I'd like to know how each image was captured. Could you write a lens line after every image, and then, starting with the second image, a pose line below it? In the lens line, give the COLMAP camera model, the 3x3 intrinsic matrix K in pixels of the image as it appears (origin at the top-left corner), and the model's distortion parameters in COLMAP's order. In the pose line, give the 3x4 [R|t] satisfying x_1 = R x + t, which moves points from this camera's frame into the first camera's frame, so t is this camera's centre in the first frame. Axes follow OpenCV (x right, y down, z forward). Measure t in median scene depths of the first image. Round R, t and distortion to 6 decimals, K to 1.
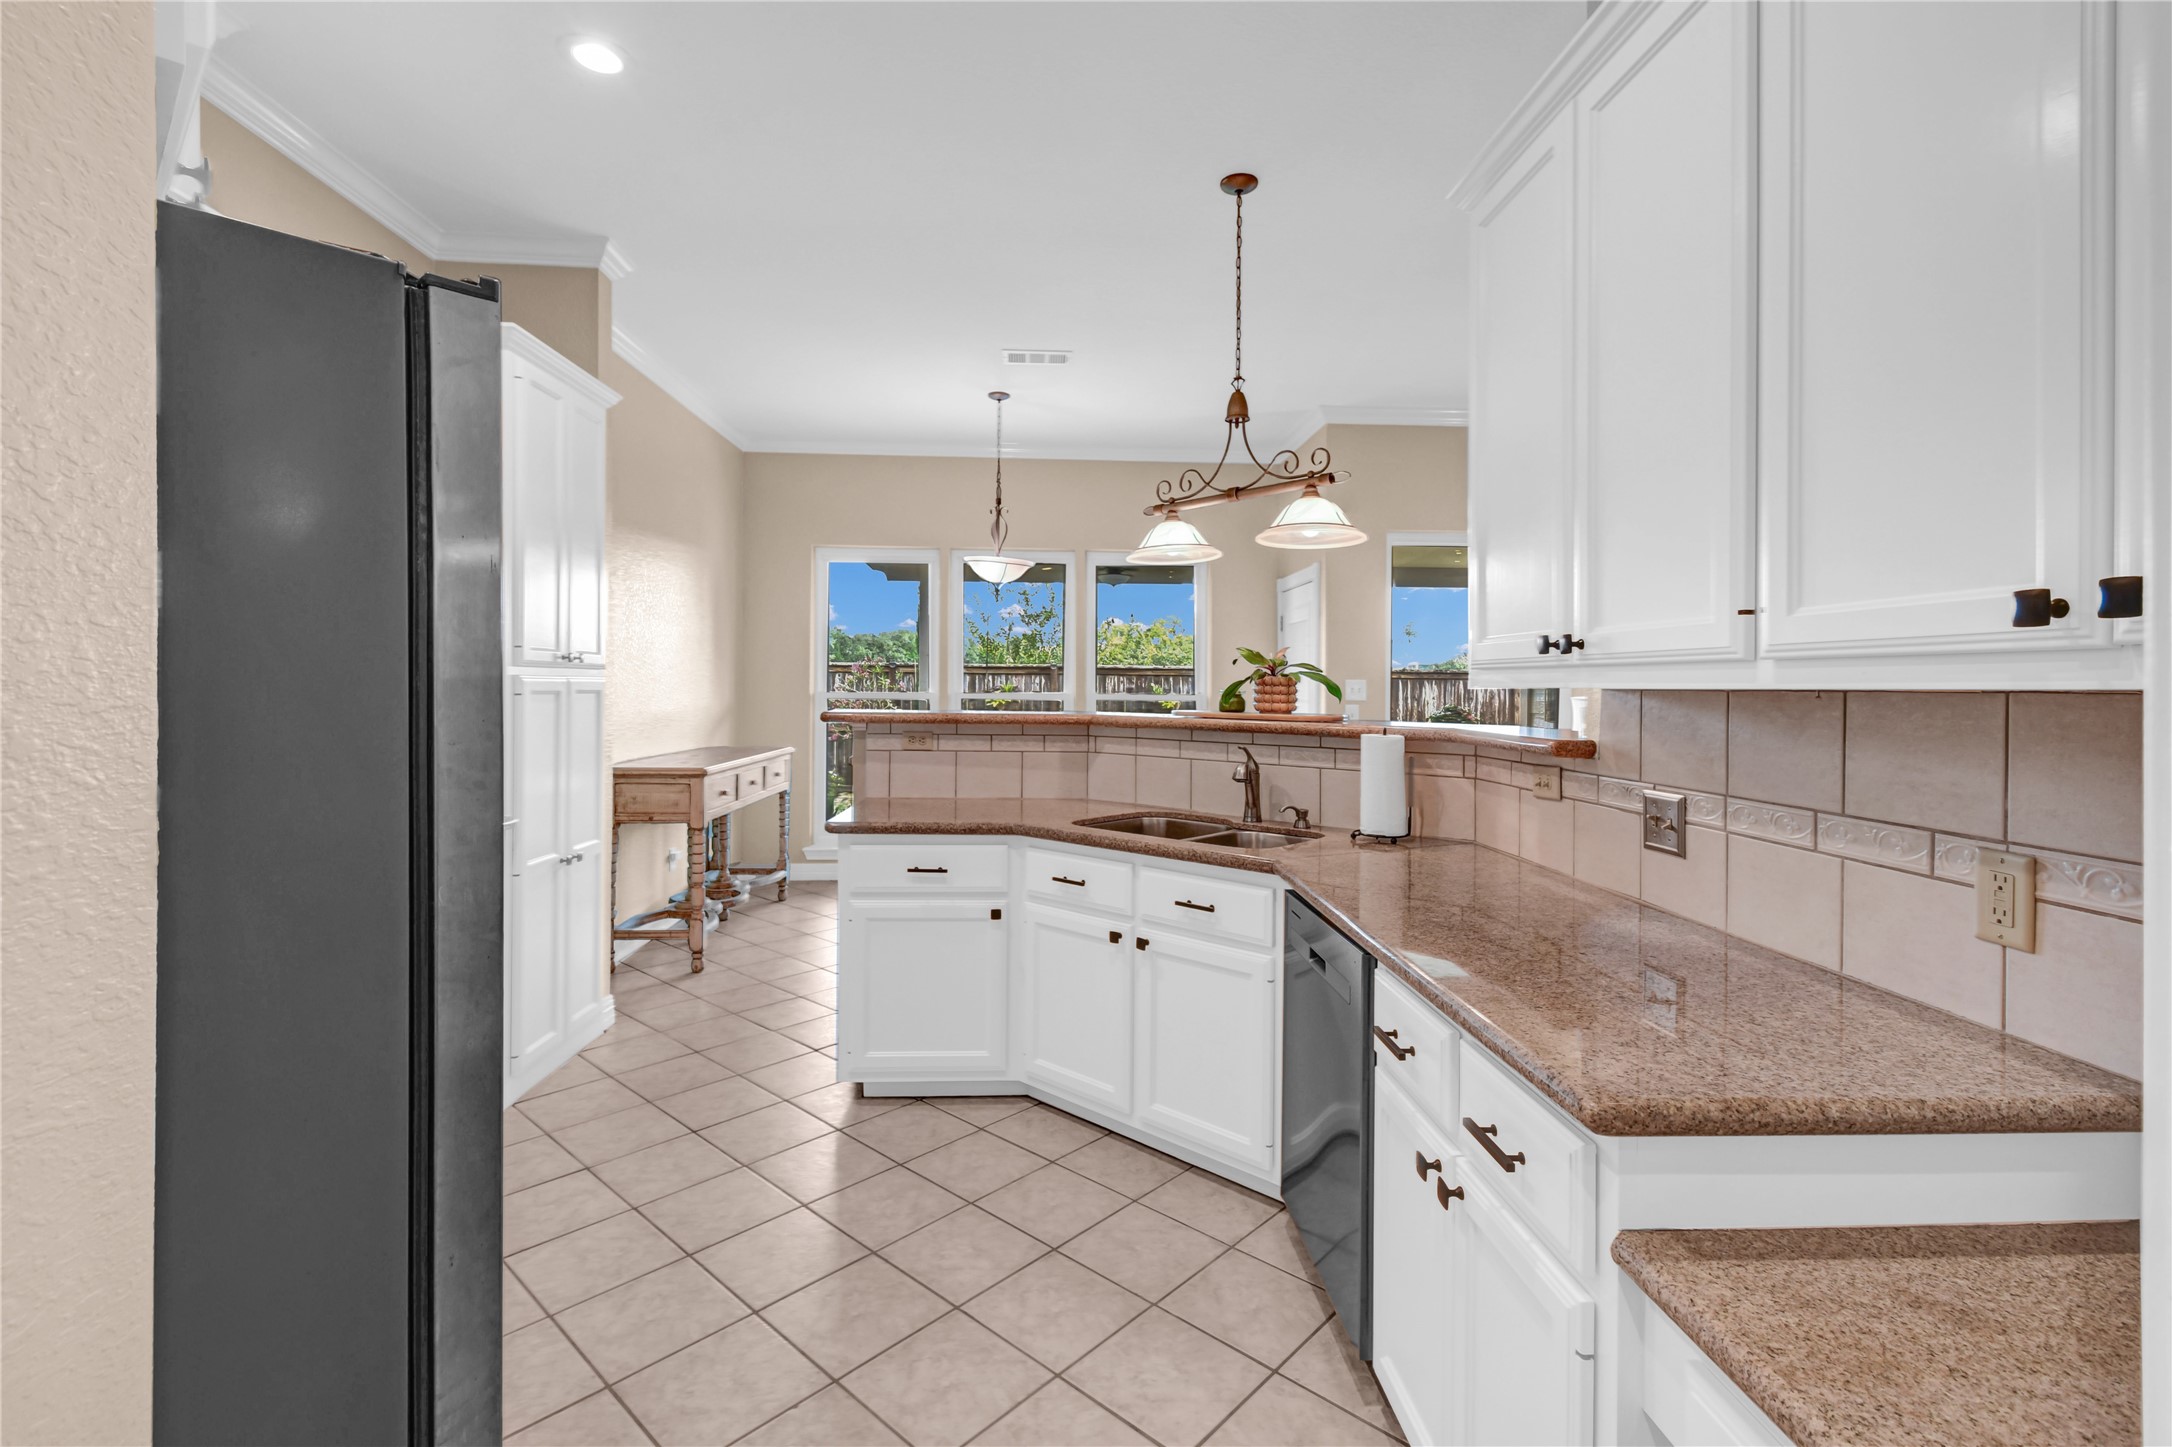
lens RADIAL K [[980.7, 0, 1091.4], [0, 980.7, 681.1], [0, 0, 1]] dist [0.002602, -0.000621]
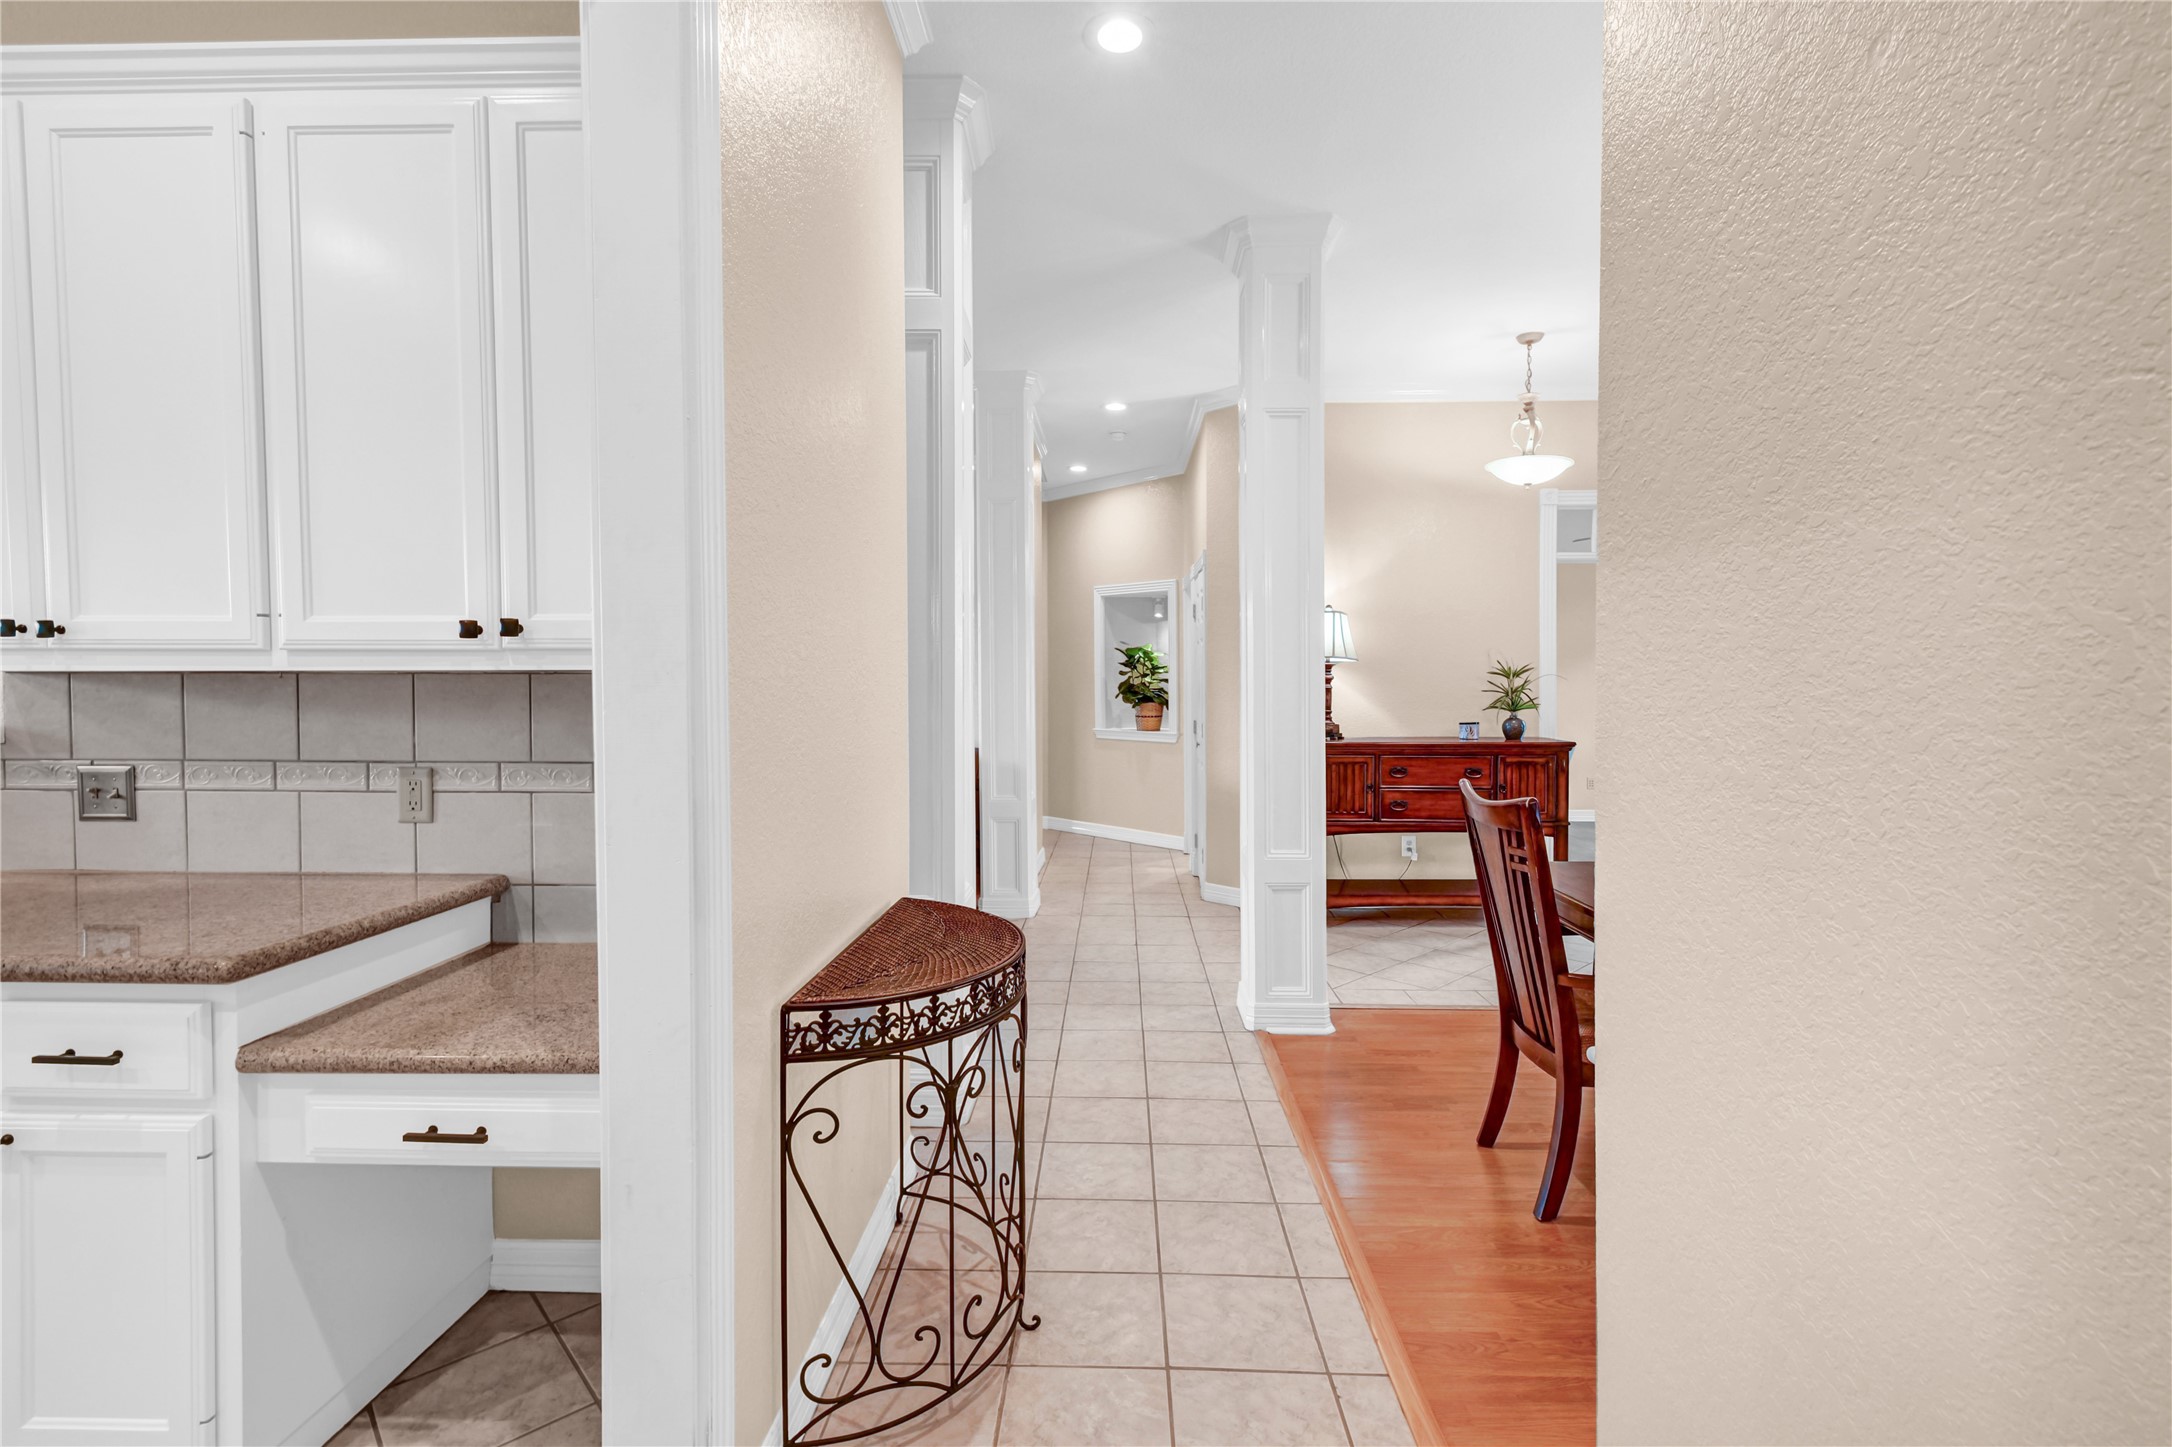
lens RADIAL K [[974.5, 0, 1112.4], [0, 974.5, 715.0], [0, 0, 1]] dist [0.001918, -0.006190]
pose [[0.062602, -0.041621, 0.997170, -0.435906], [-0.006057, 0.999096, 0.042081, 0.003879], [-0.998020, -0.008674, 0.062294, -0.198785]]
